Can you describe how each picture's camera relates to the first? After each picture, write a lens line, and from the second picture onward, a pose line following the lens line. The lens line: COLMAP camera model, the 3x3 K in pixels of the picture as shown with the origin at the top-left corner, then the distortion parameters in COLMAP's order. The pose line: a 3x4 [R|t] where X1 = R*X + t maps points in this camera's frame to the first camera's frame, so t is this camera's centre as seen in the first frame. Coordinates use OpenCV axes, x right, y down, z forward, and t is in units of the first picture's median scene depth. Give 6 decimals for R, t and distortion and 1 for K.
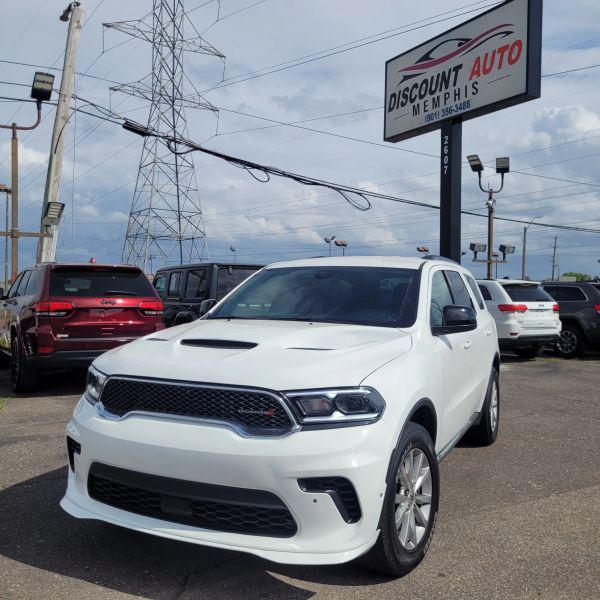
lens RADIAL K [[600.9, 0, 305.1], [0, 600.9, 297.3], [0, 0, 1]] dist [0.008633, 0.000000]
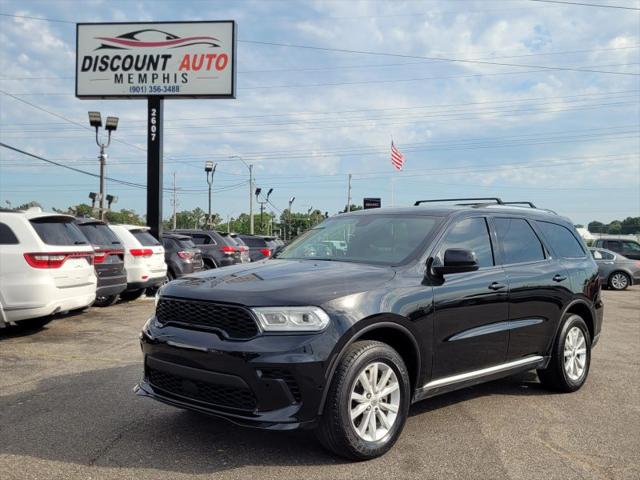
lens RADIAL K [[654.9, 0, 316.9], [0, 654.9, 243.2], [0, 0, 1]] dist [0.032127, 0.000000]
pose [[0.605544, -0.005833, 0.795790, -0.607744], [0.002934, 0.999983, 0.005098, -0.004784], [-0.795806, -0.000752, 0.605551, -0.058400]]
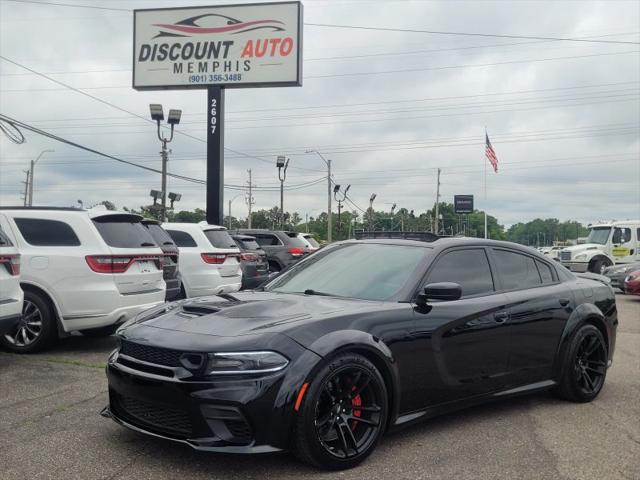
lens RADIAL K [[710.9, 0, 333.7], [0, 710.9, 228.6], [0, 0, 1]] dist [0.017515, 0.000000]
pose [[0.680133, 0.011021, 0.733006, -0.572088], [0.002636, 0.999844, -0.017479, -0.004461], [-0.733084, 0.013820, 0.679998, -0.058666]]
